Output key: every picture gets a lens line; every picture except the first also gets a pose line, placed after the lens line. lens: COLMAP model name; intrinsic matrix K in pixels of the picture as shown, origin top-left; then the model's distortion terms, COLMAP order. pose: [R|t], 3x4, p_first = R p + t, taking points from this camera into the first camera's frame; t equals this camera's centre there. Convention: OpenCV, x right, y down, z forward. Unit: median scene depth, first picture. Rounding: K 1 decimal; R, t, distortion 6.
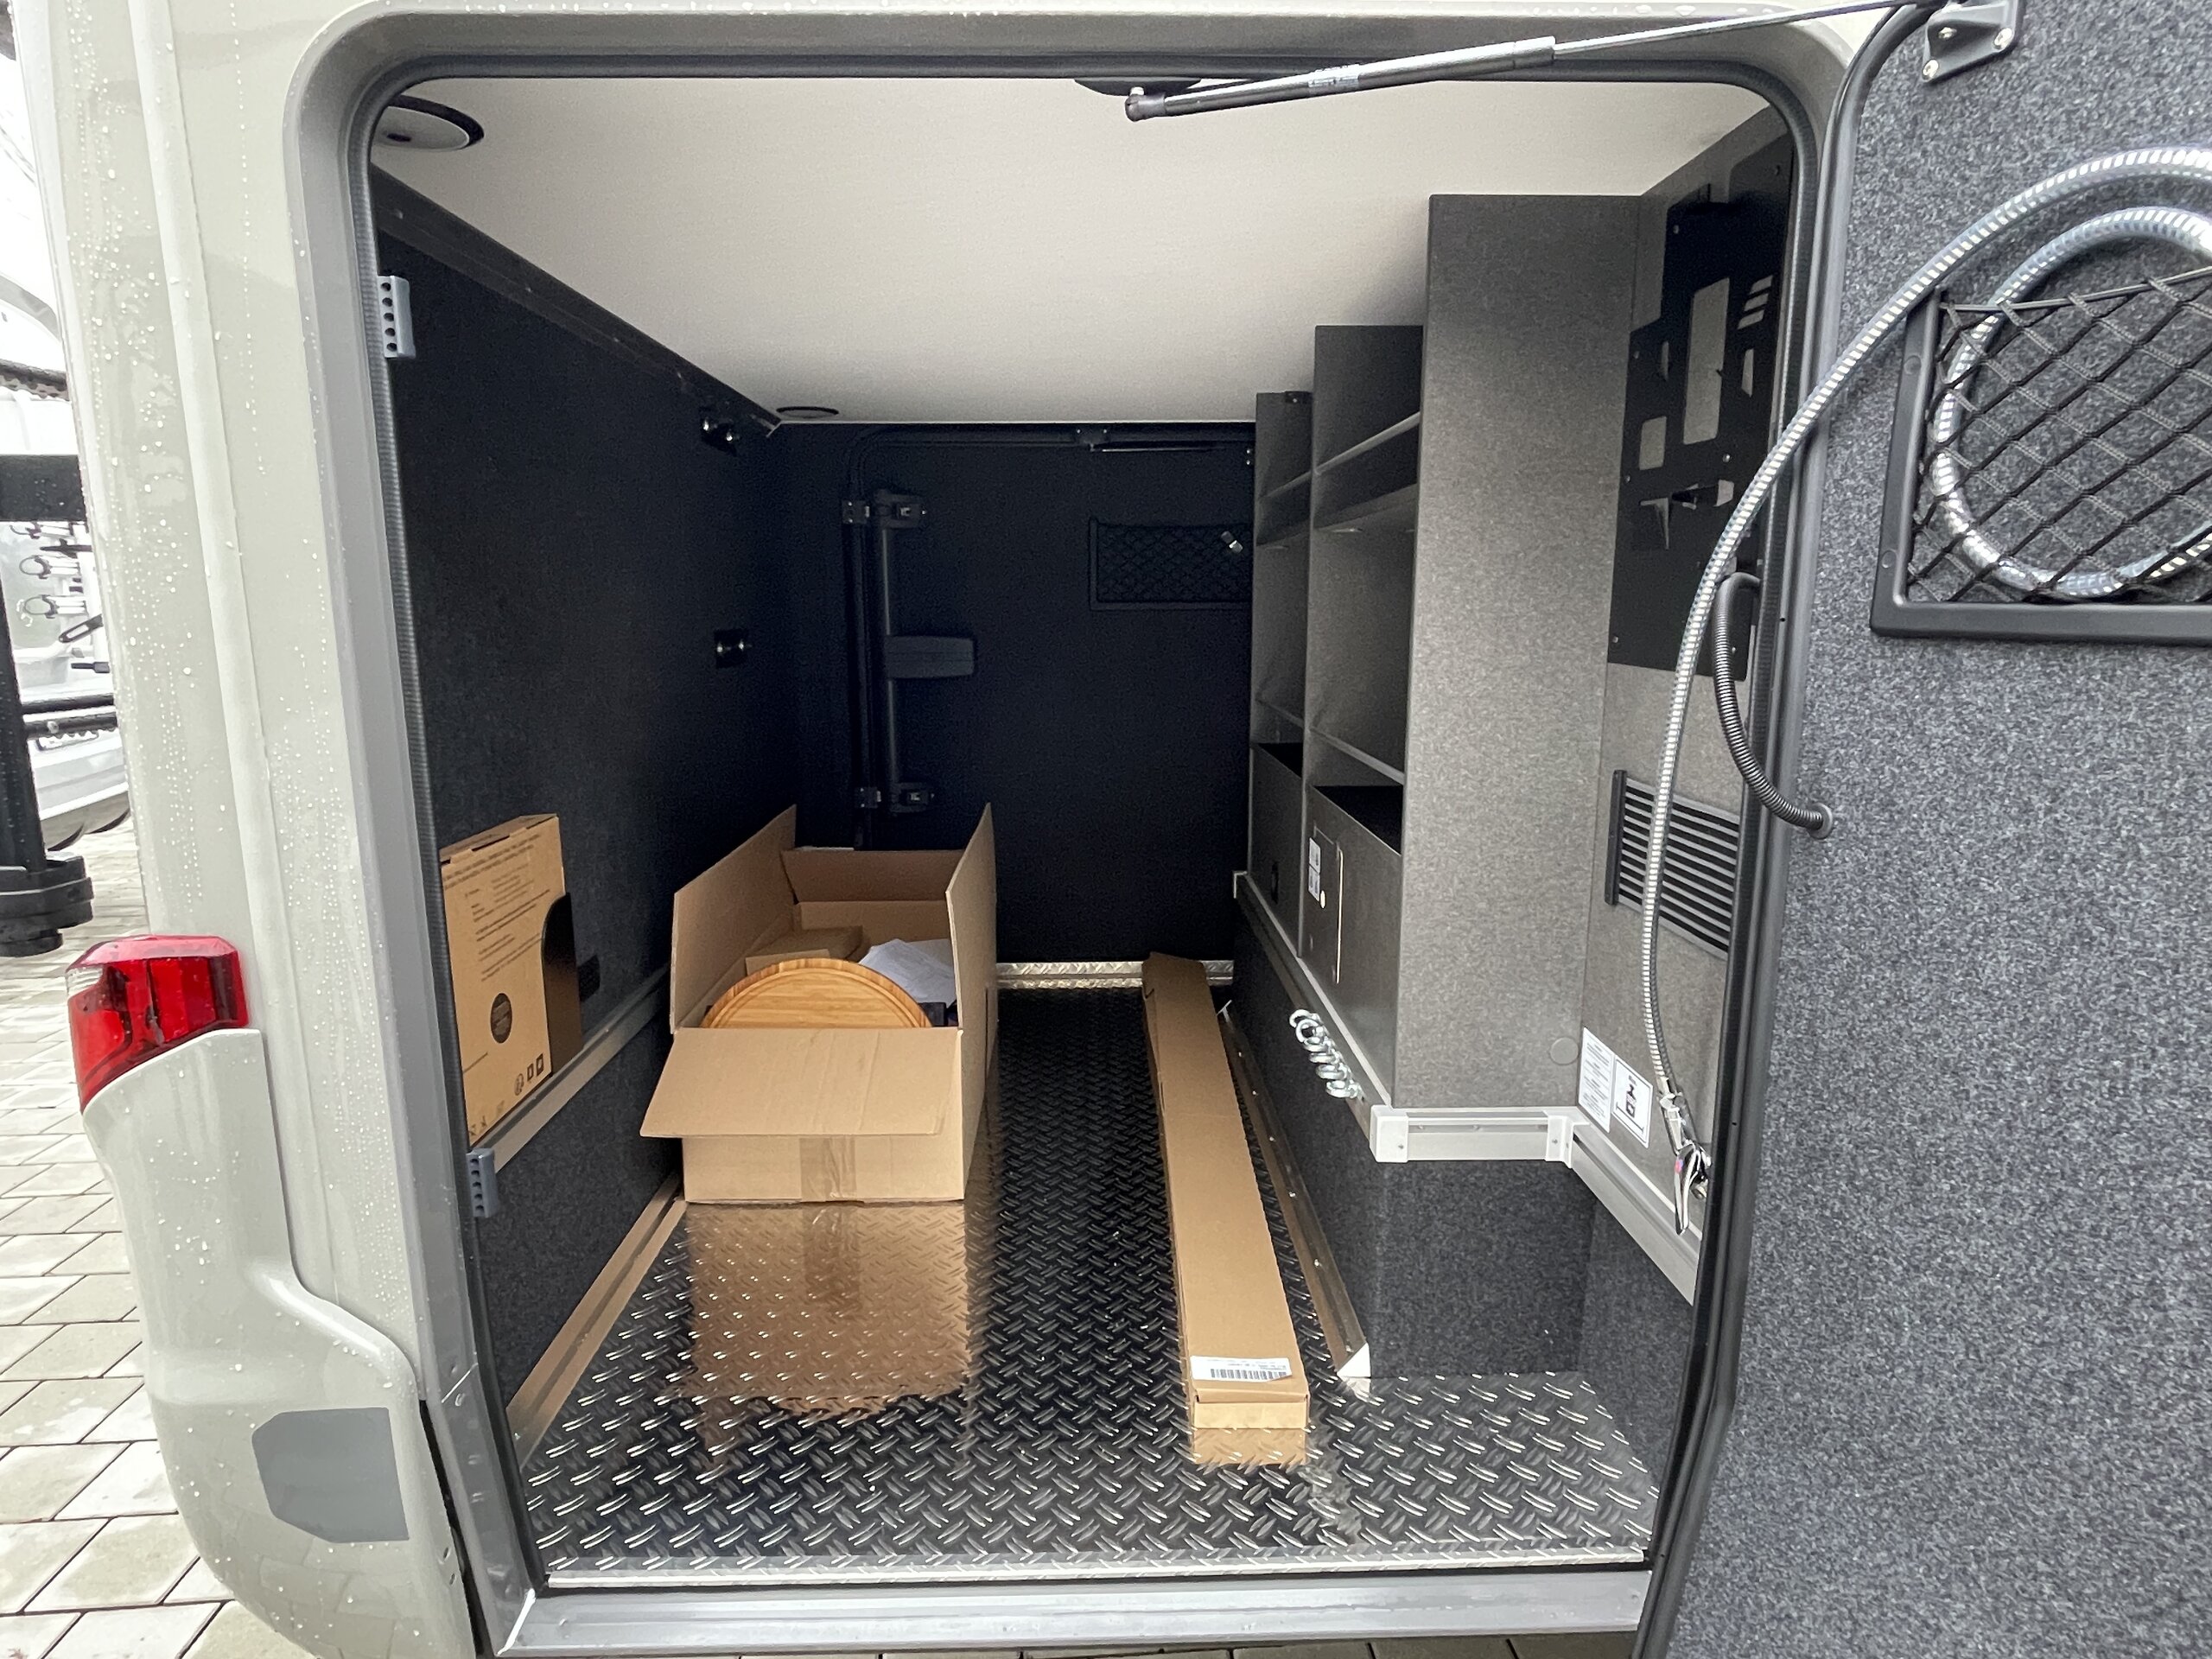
lens RADIAL K [[1257.9, 0, 1099.9], [0, 1257.9, 840.7], [0, 0, 1]] dist [-0.025306, 0.017294]
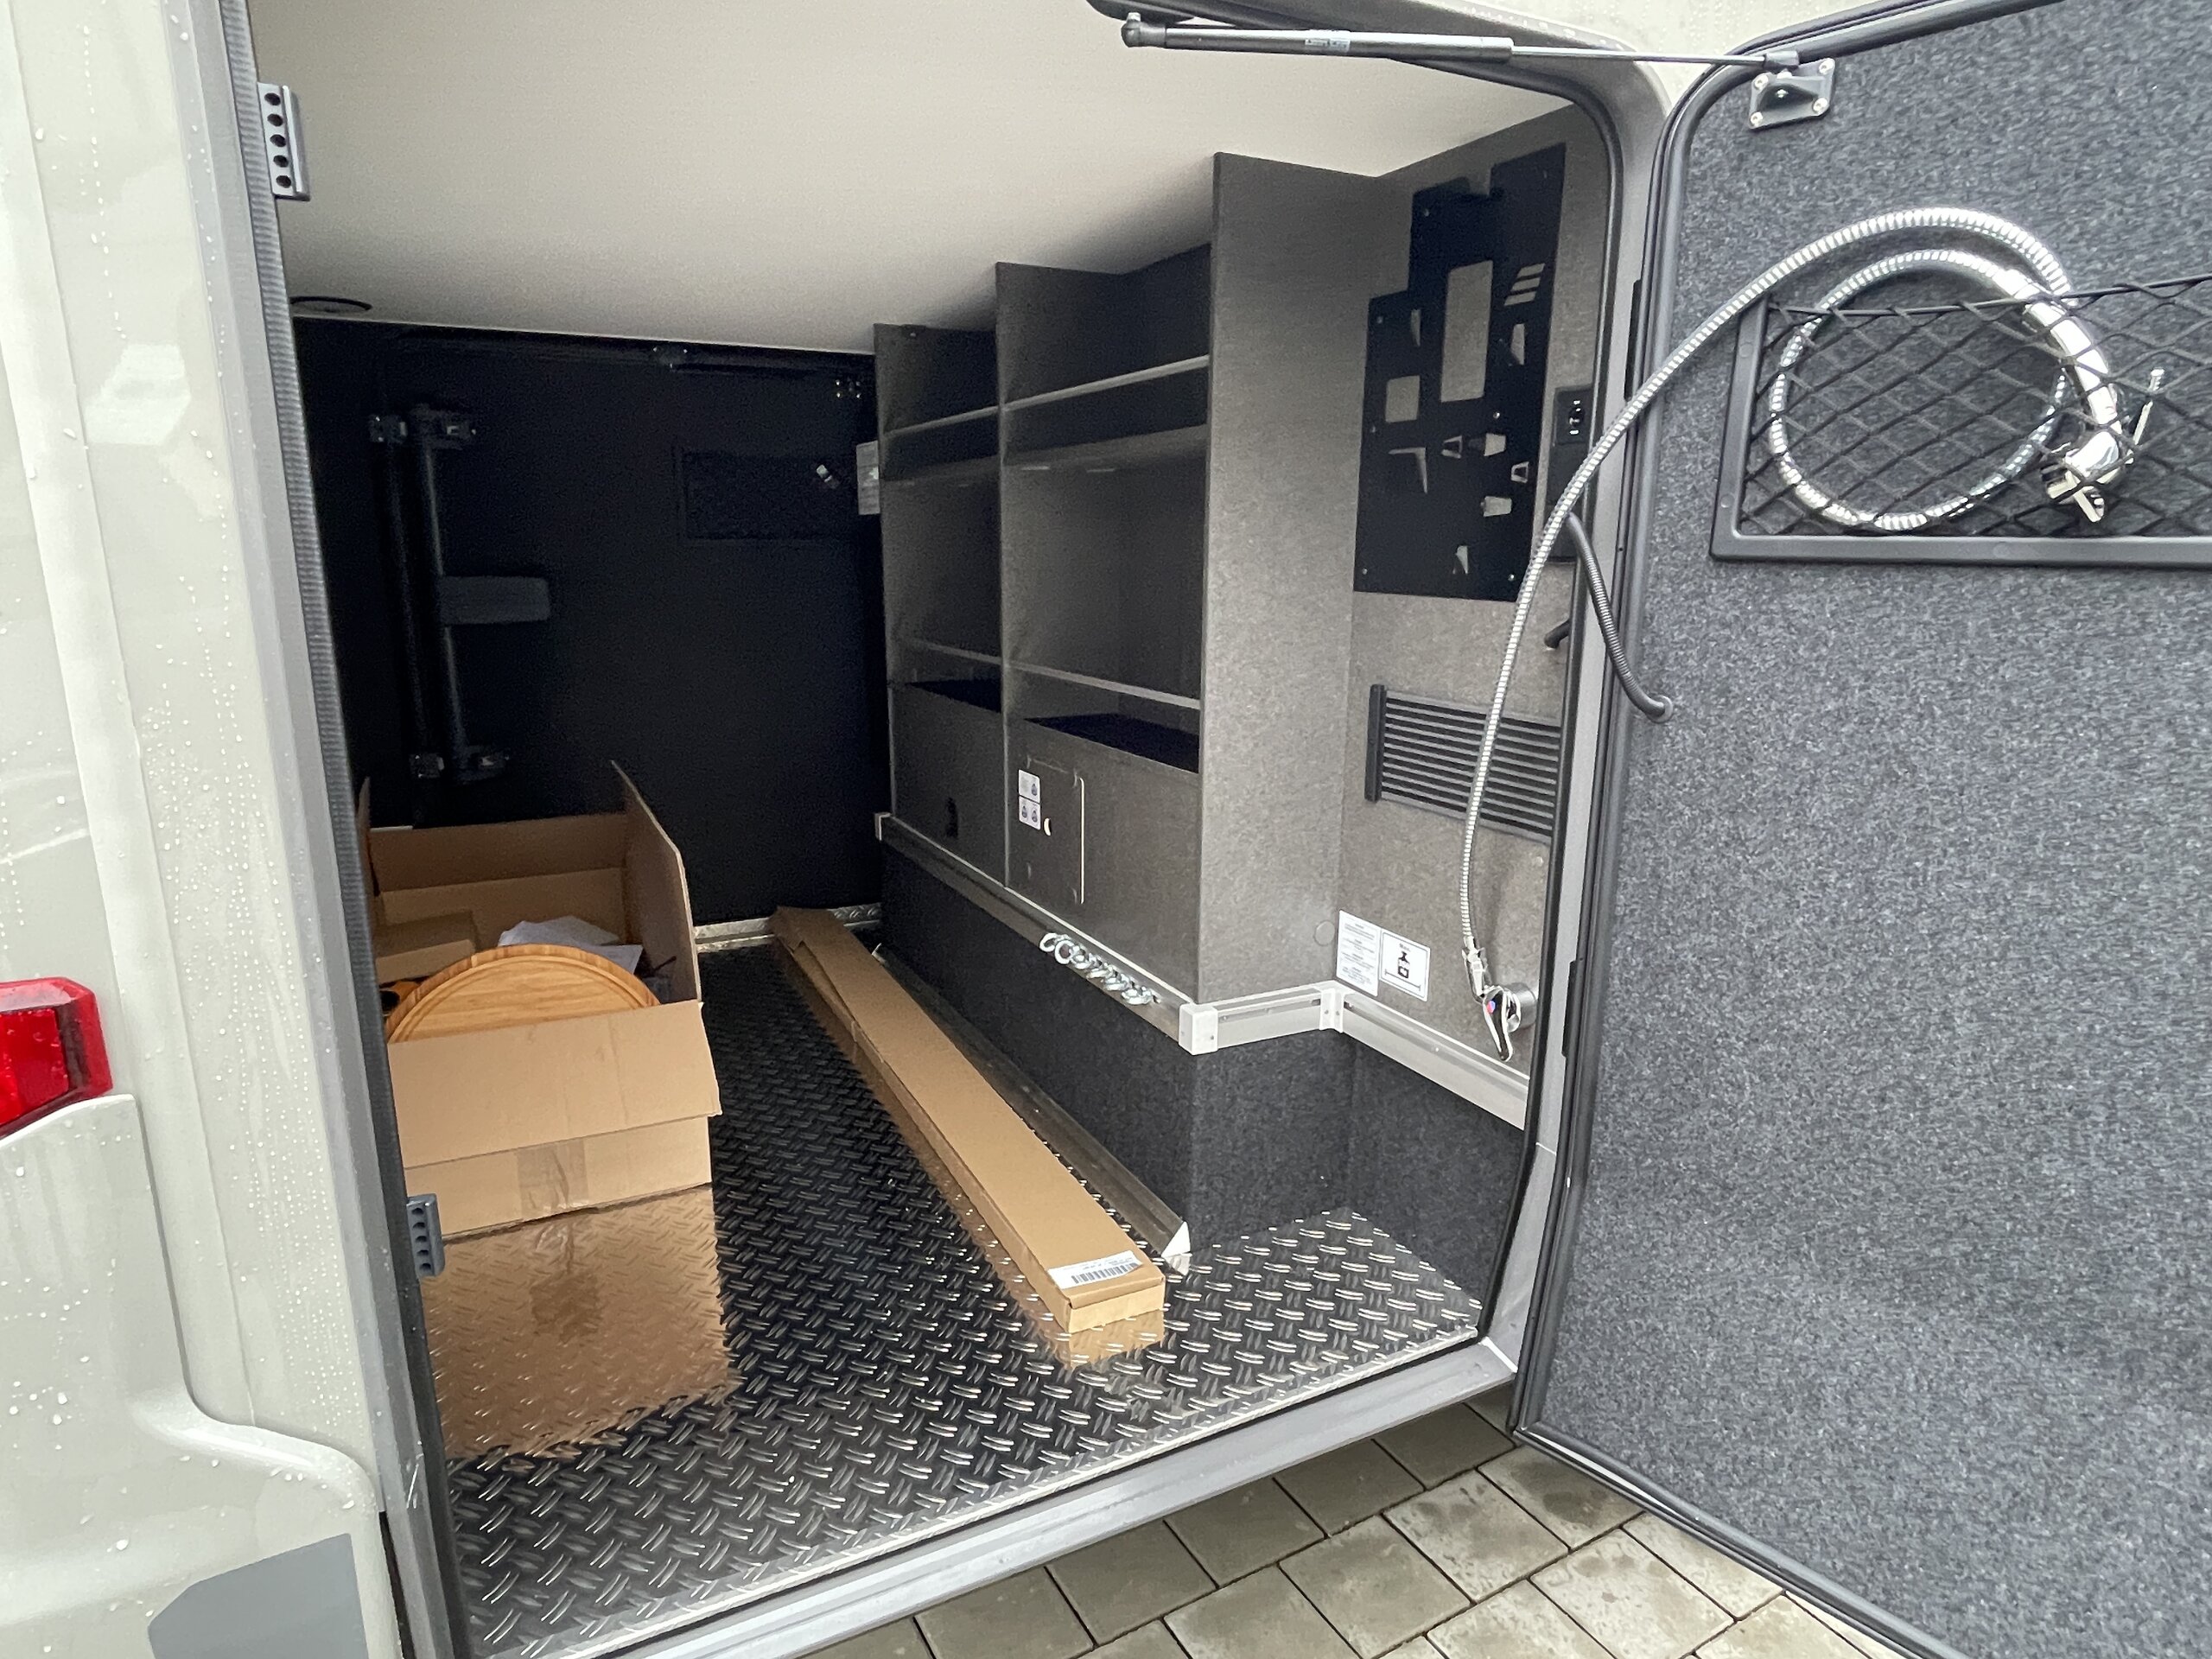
lens RADIAL K [[1255.4, 0, 1103.0], [0, 1255.4, 838.6], [0, 0, 1]] dist [-0.003265, -0.003191]
pose [[0.901936, -0.092189, 0.421915, -0.507943], [0.074445, 0.995515, 0.058380, -0.001452], [-0.425405, -0.021246, 0.904754, 0.088571]]
